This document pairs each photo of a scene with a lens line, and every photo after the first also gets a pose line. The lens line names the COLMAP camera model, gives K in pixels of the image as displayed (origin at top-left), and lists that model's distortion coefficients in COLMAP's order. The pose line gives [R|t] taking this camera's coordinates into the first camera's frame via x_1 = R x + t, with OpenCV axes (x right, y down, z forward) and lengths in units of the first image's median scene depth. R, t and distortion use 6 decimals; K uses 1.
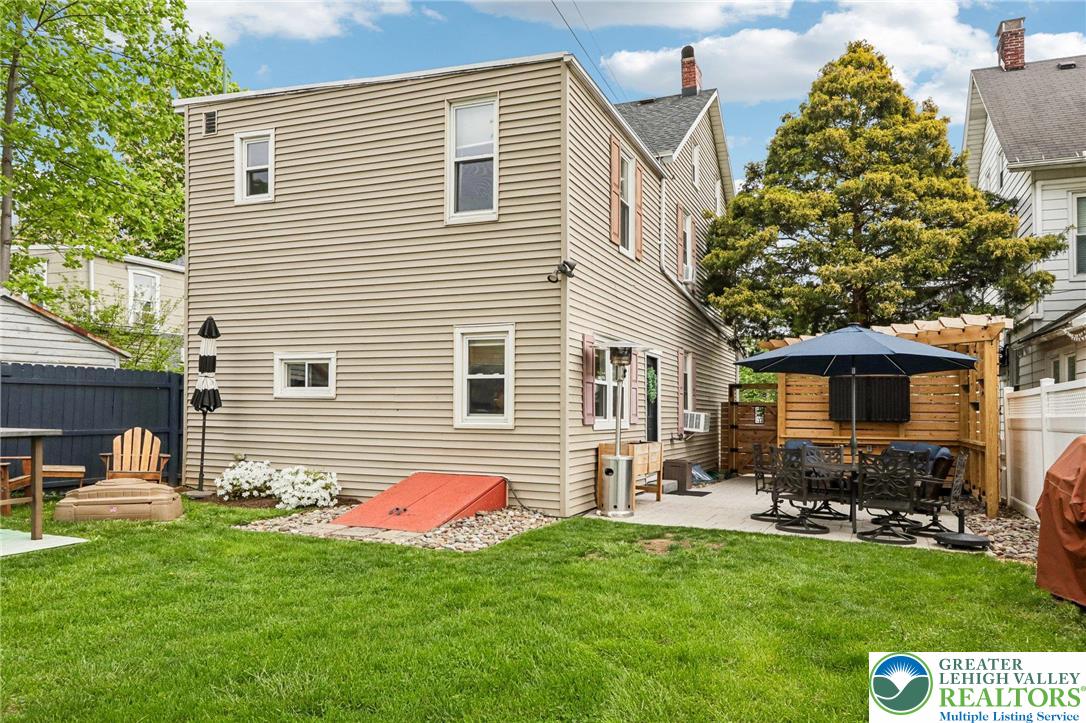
lens RADIAL K [[721.8, 0, 590.6], [0, 721.8, 415.4], [0, 0, 1]] dist [-0.018550, 0.022009]
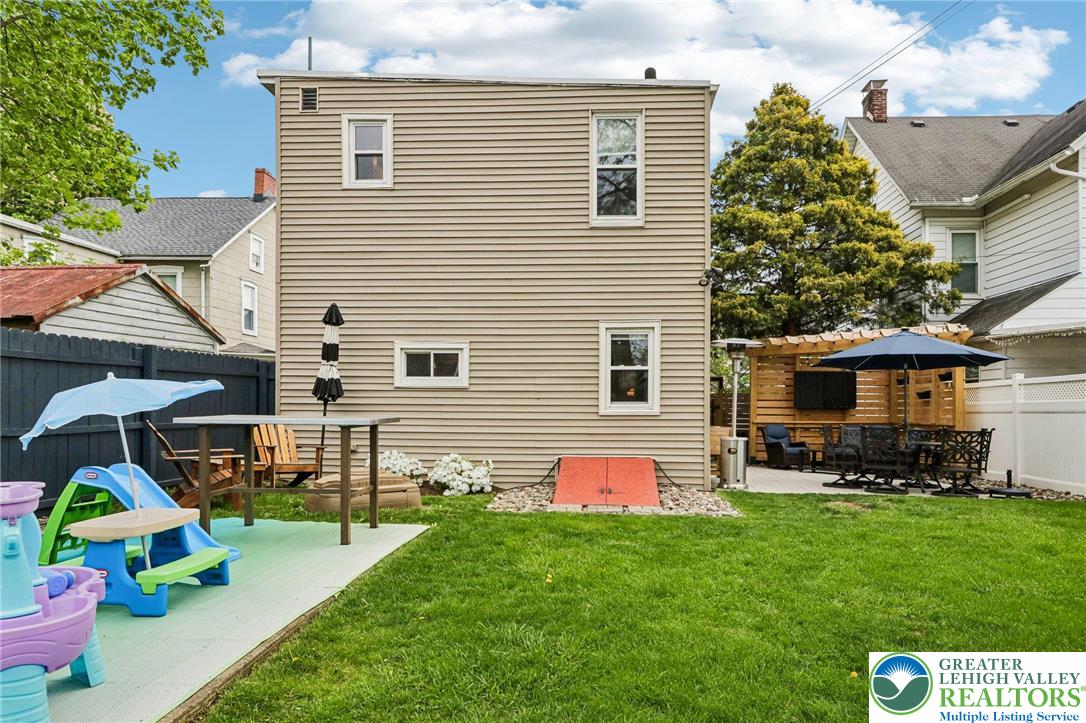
lens RADIAL K [[721.8, 0, 539.7], [0, 721.8, 424.5], [0, 0, 1]] dist [-0.018550, 0.022009]
pose [[0.954792, -0.013397, 0.296973, -0.563491], [0.007409, 0.999746, 0.021279, 0.007411], [-0.297182, -0.018116, 0.954649, -0.011042]]
